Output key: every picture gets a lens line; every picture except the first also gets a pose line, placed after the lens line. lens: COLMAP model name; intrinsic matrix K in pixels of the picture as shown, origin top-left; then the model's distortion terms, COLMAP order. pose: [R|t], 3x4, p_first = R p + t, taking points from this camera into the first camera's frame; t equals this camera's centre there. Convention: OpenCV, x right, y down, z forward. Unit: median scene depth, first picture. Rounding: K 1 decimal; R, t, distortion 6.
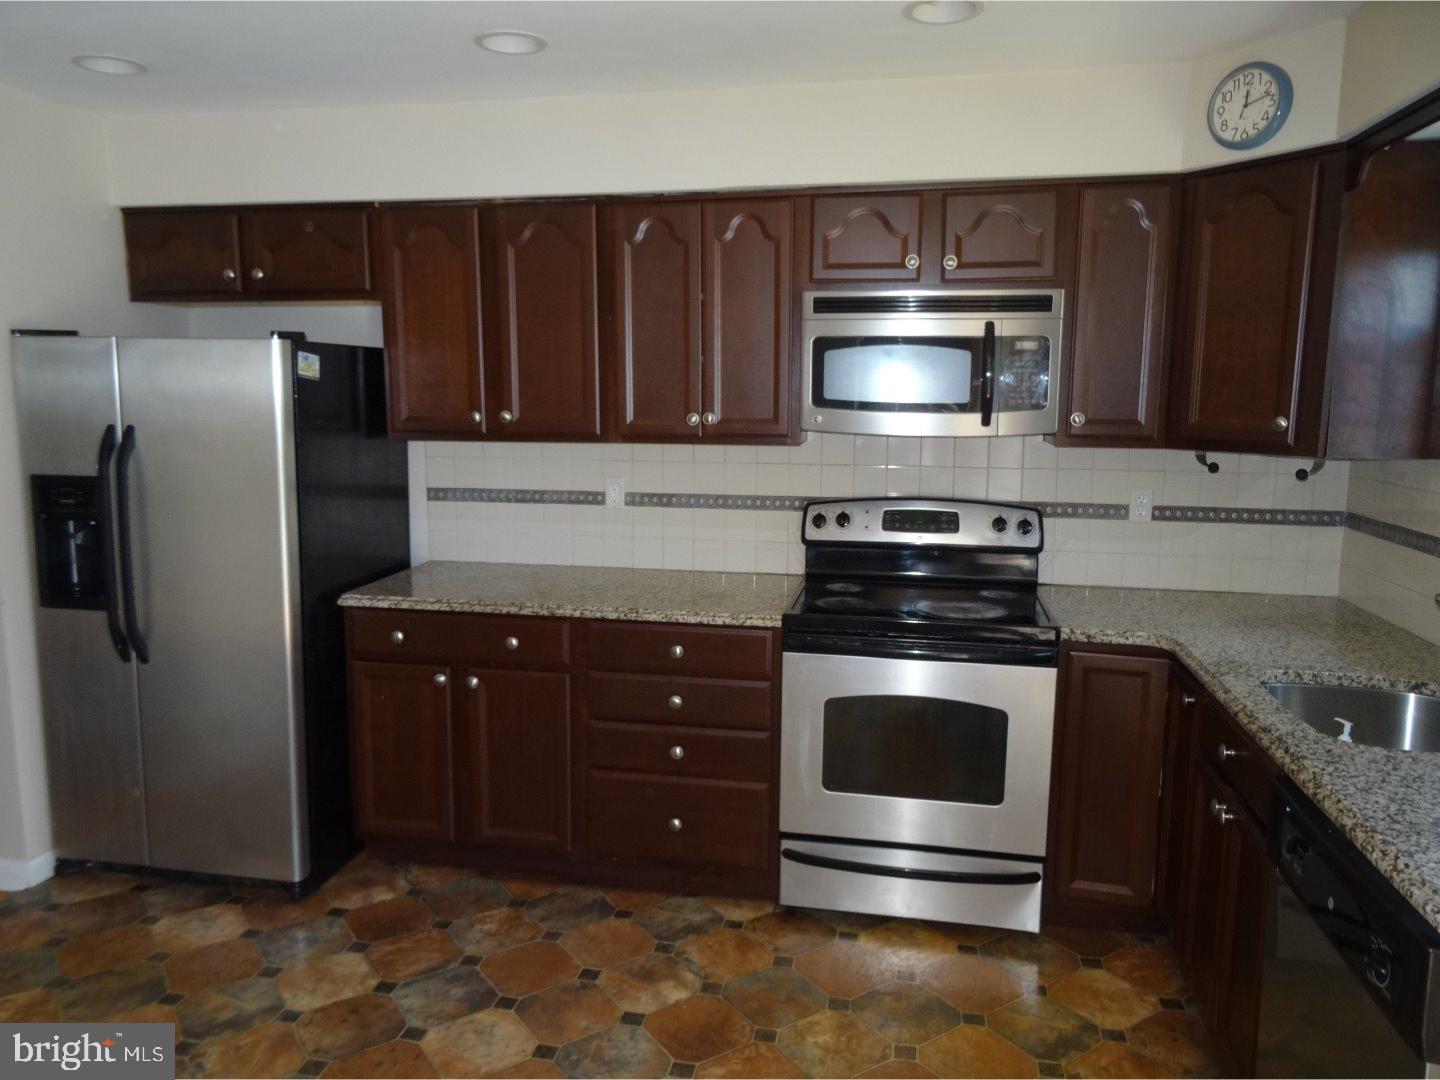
lens RADIAL K [[1033.5, 0, 713.7], [0, 1033.5, 533.1], [0, 0, 1]] dist [0.000242, 0.006602]
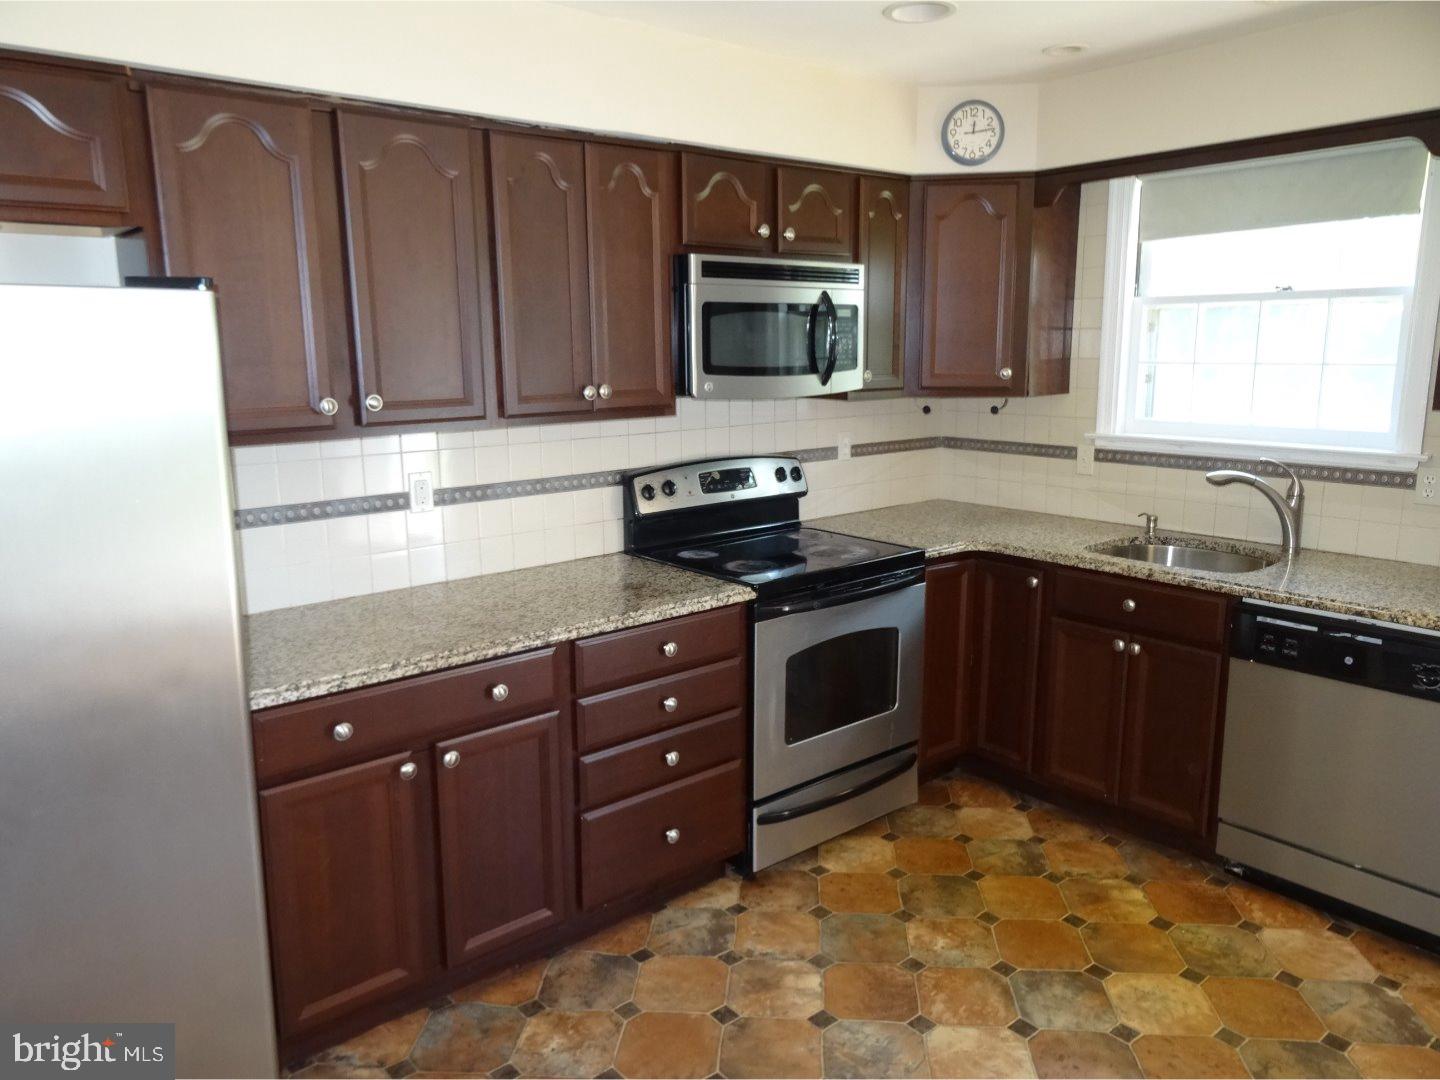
lens RADIAL K [[1021.7, 0, 720.3], [0, 1021.7, 521.1], [0, 0, 1]] dist [-0.001839, -0.002431]
pose [[0.634832, -0.143379, 0.759230, -0.663556], [0.133963, 0.988174, 0.074601, -0.053665], [-0.760948, 0.054349, 0.646532, 0.374274]]
